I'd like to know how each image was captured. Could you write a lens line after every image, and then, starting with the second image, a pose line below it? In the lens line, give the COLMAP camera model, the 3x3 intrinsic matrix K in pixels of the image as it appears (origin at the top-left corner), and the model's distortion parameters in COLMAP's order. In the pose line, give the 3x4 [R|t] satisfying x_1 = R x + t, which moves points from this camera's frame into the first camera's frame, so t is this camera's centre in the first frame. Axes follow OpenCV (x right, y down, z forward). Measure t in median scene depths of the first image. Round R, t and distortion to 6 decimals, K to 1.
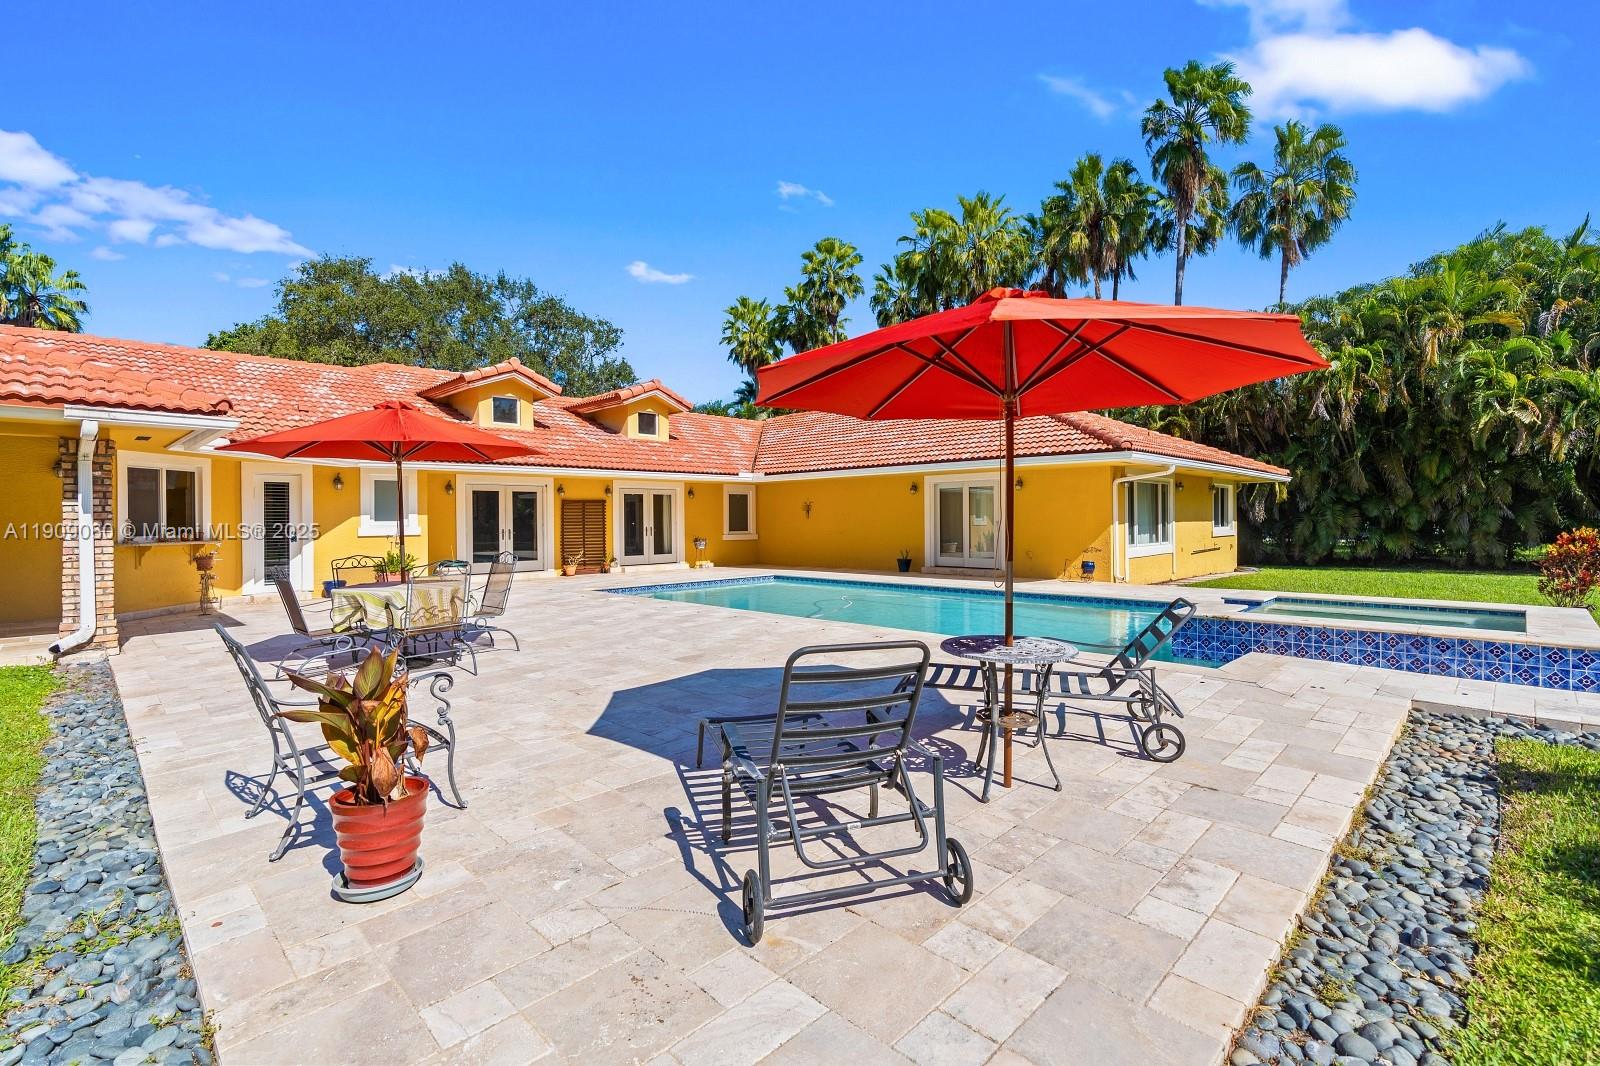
lens RADIAL K [[723.7, 0, 803.7], [0, 723.7, 526.6], [0, 0, 1]] dist [-0.014631, 0.009031]
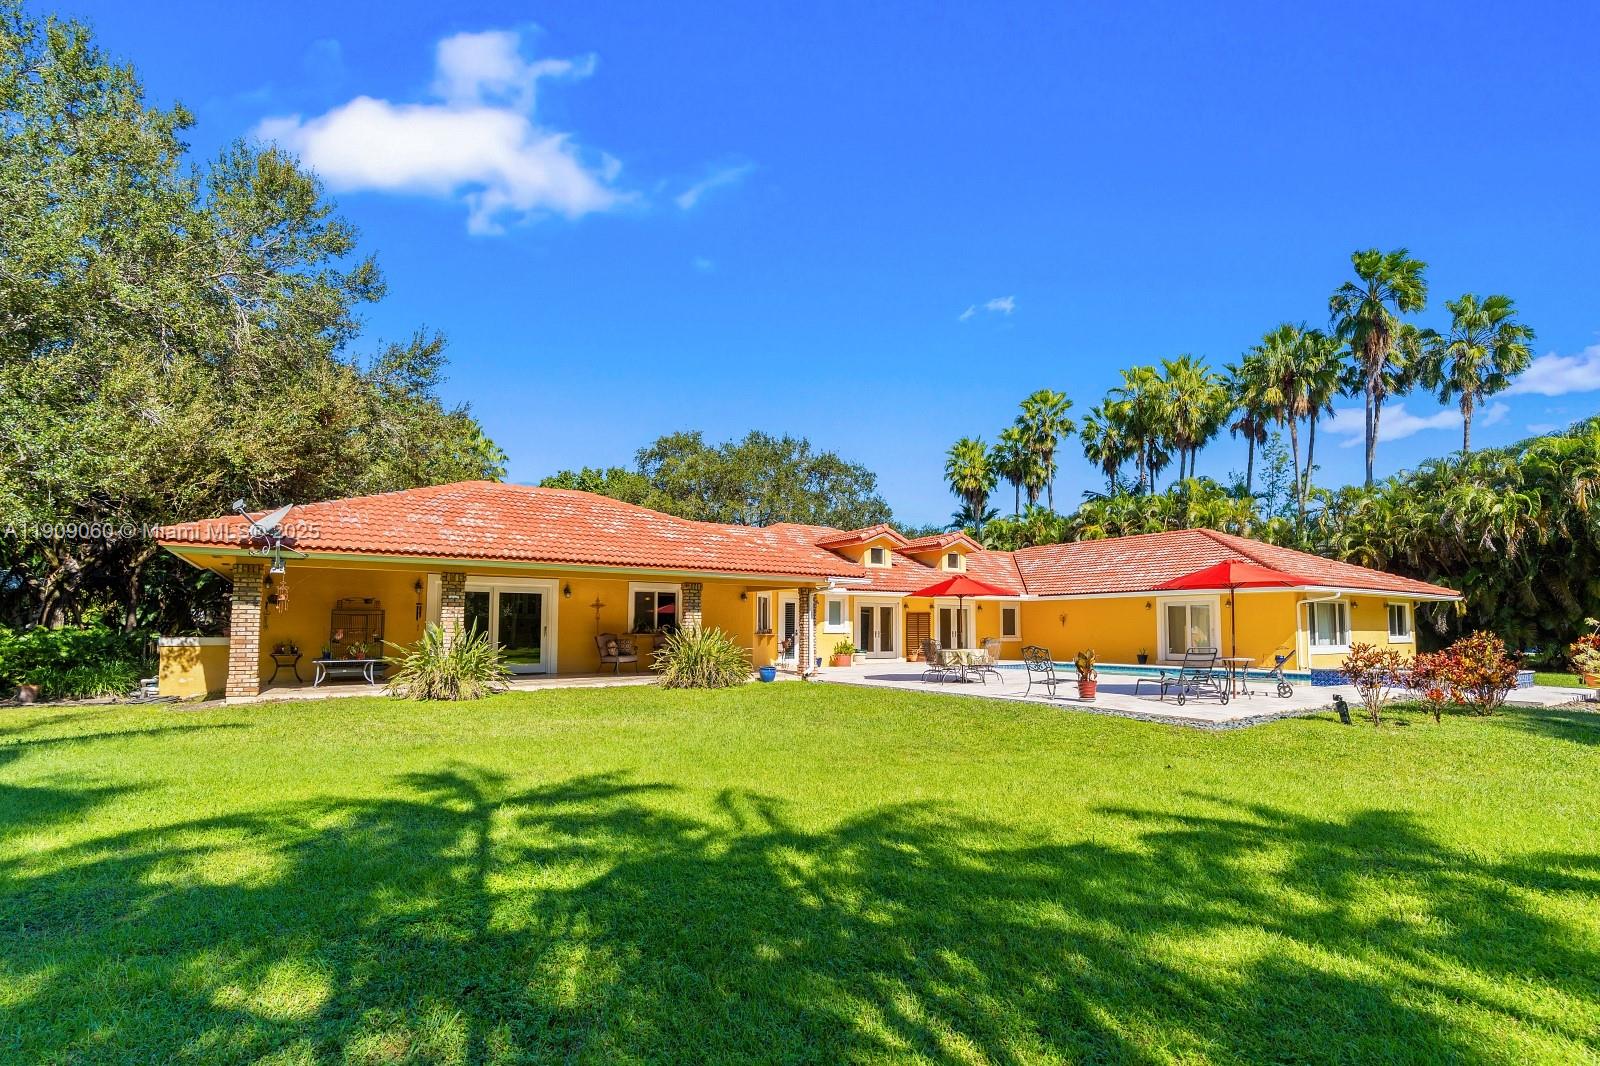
lens RADIAL K [[778.7, 0, 810.7], [0, 778.7, 569.1], [0, 0, 1]] dist [0.000946, 0.000338]
pose [[0.980800, -0.005485, -0.194938, -0.170916], [-0.011738, 0.996132, -0.087084, 0.014423], [0.194662, 0.087700, 0.976942, -0.543552]]
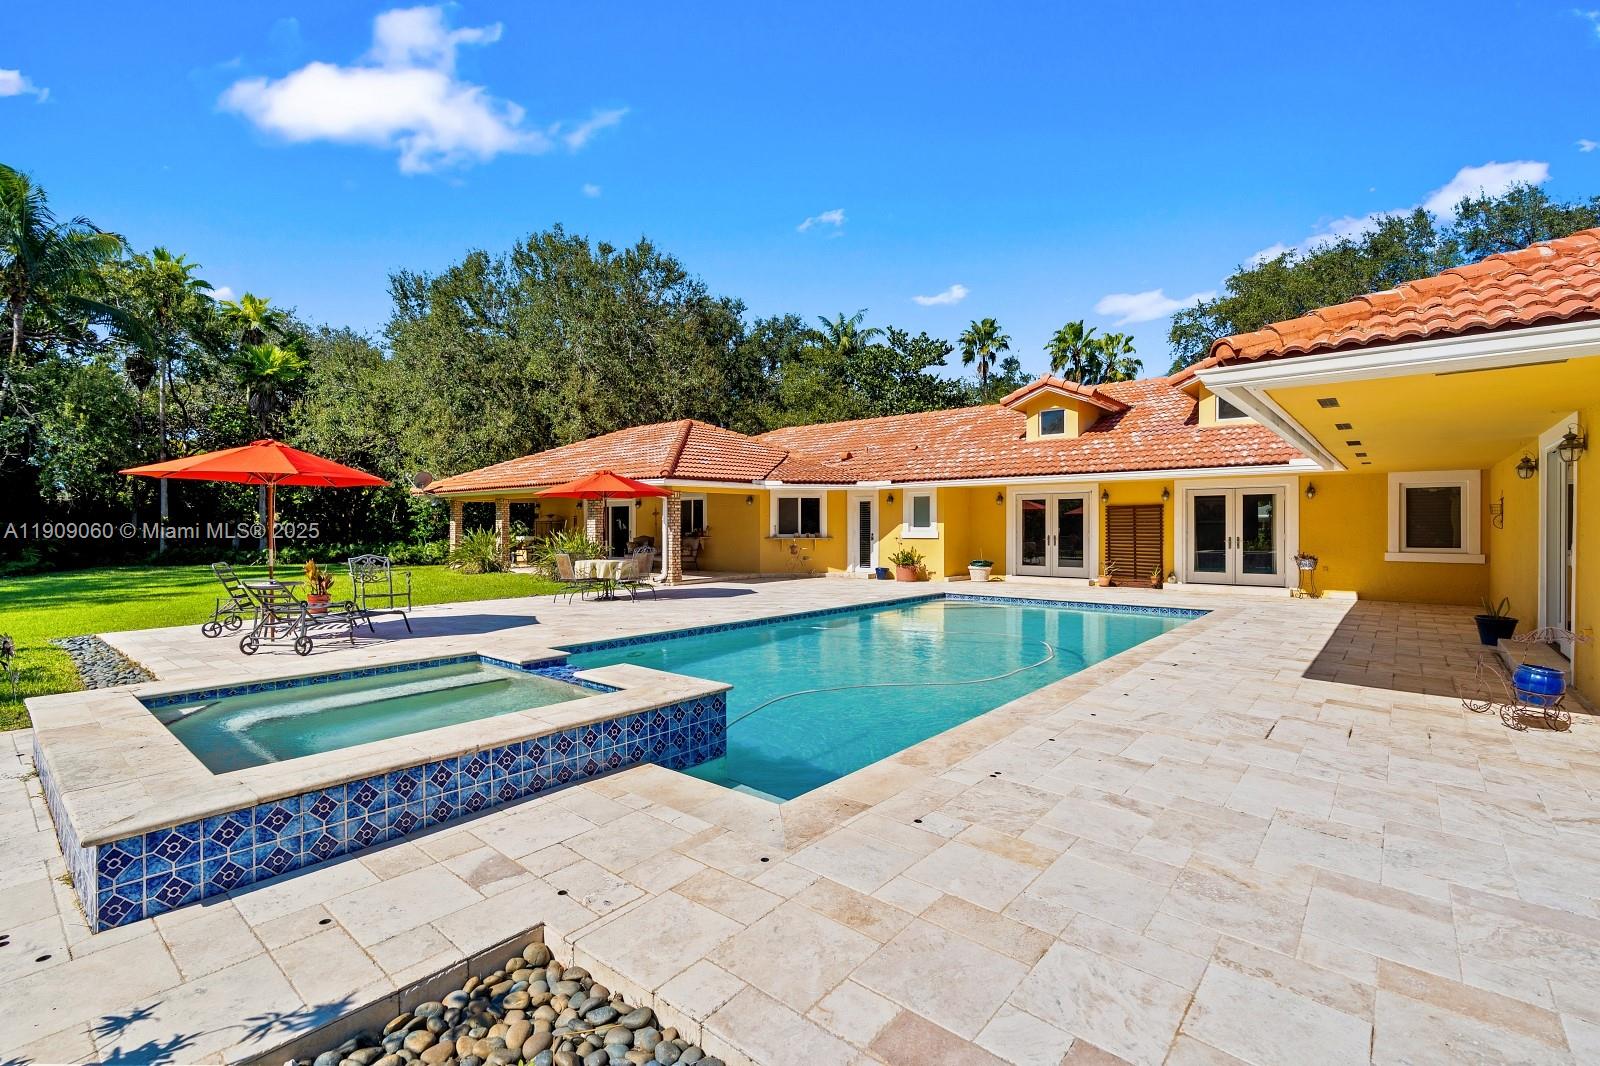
lens RADIAL K [[723.7, 0, 803.7], [0, 723.7, 526.6], [0, 0, 1]] dist [-0.014631, 0.009031]
pose [[0.075363, 0.007557, -0.997128, 0.468443], [-0.009993, 0.999927, 0.006823, -0.010024], [0.997106, 0.009450, 0.075433, 0.430496]]
